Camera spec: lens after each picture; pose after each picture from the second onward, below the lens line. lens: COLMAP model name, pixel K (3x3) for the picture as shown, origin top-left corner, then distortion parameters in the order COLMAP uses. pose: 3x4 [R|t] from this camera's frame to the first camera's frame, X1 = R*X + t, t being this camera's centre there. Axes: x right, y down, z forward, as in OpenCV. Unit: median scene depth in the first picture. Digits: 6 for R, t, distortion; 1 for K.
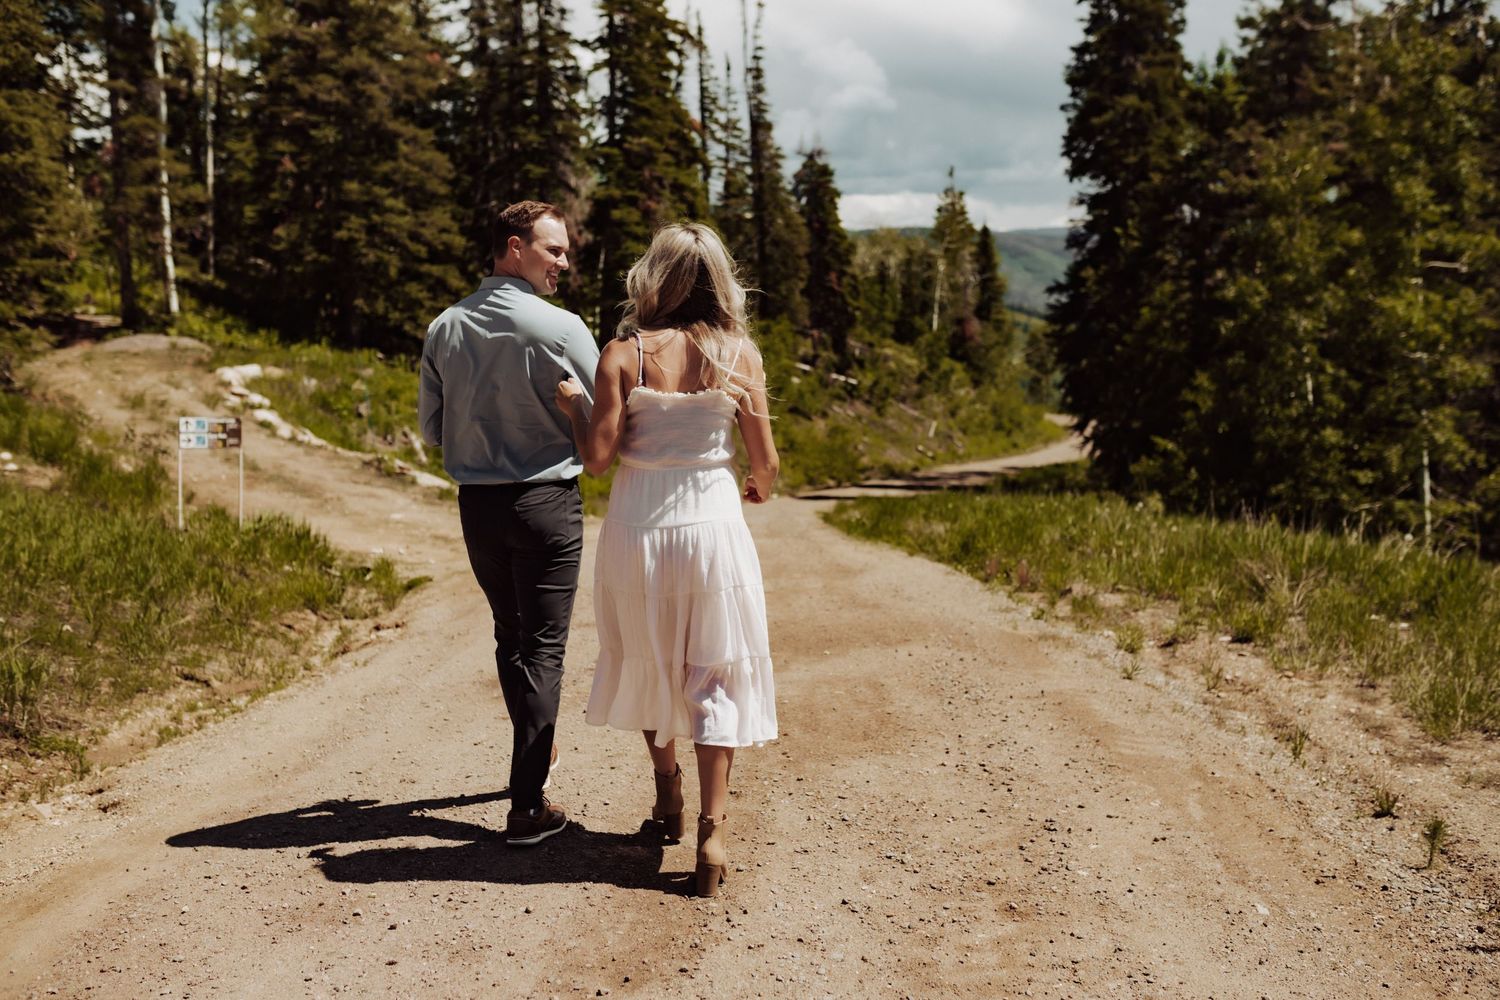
lens RADIAL K [[1515.1, 0, 750.0], [0, 1515.1, 500.0], [0, 0, 1]] dist [-0.015756, 0.020297]
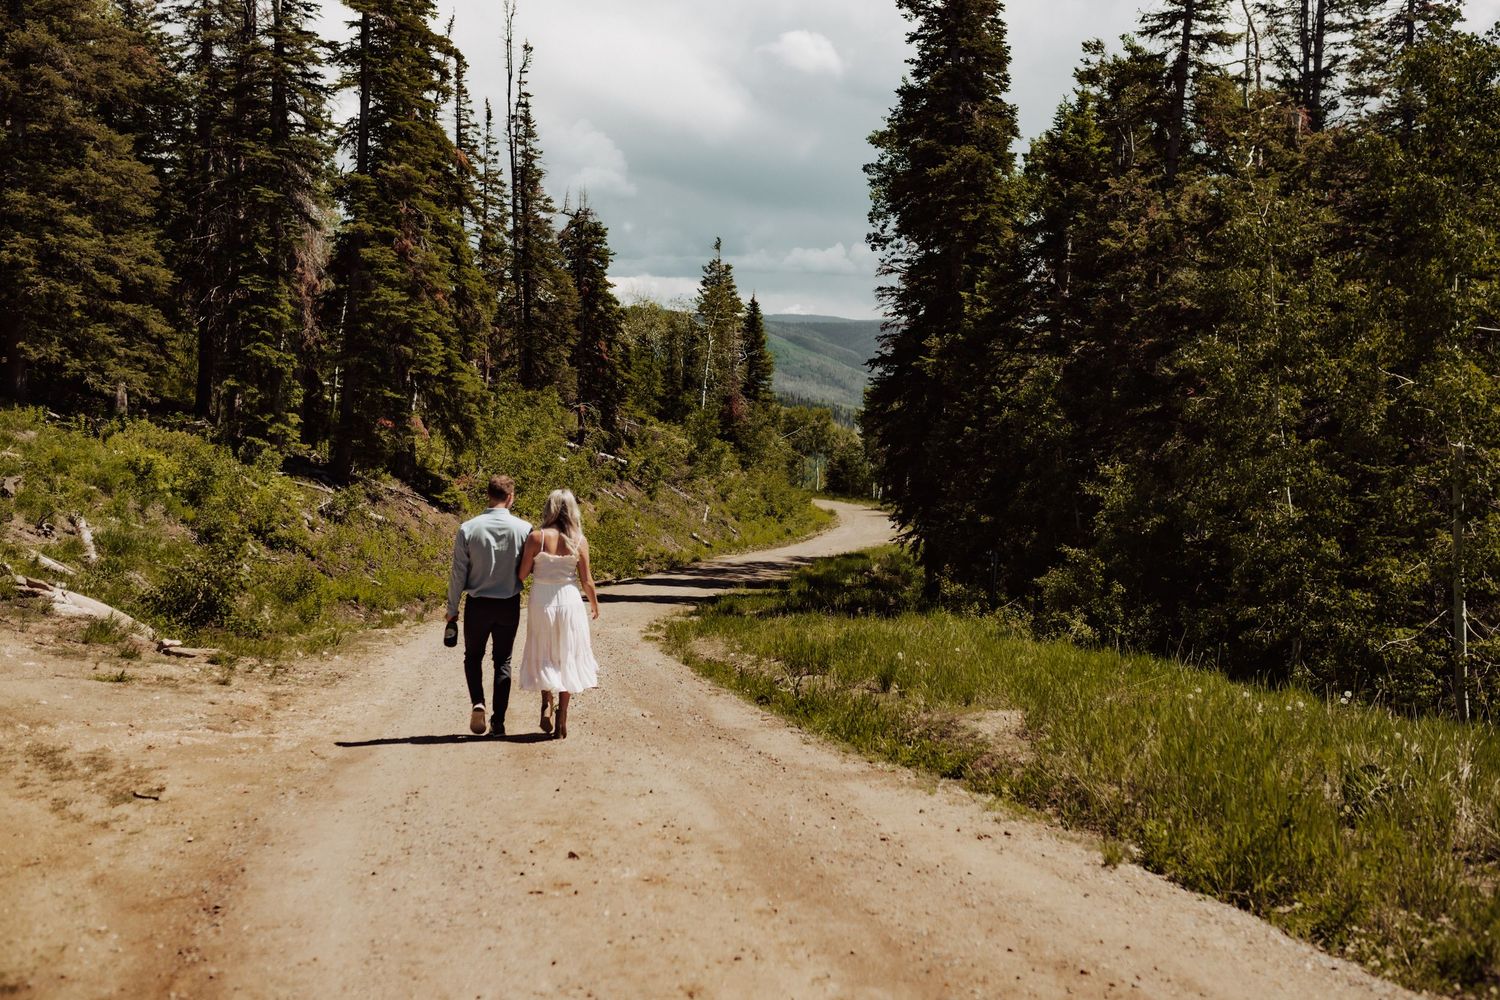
lens RADIAL K [[1515.1, 0, 750.0], [0, 1515.1, 500.0], [0, 0, 1]] dist [-0.015756, 0.020297]
pose [[0.985047, 0.018601, 0.171279, -0.017663], [-0.009676, 0.998559, -0.052792, -0.010753], [-0.172014, 0.050345, 0.983807, 0.133886]]
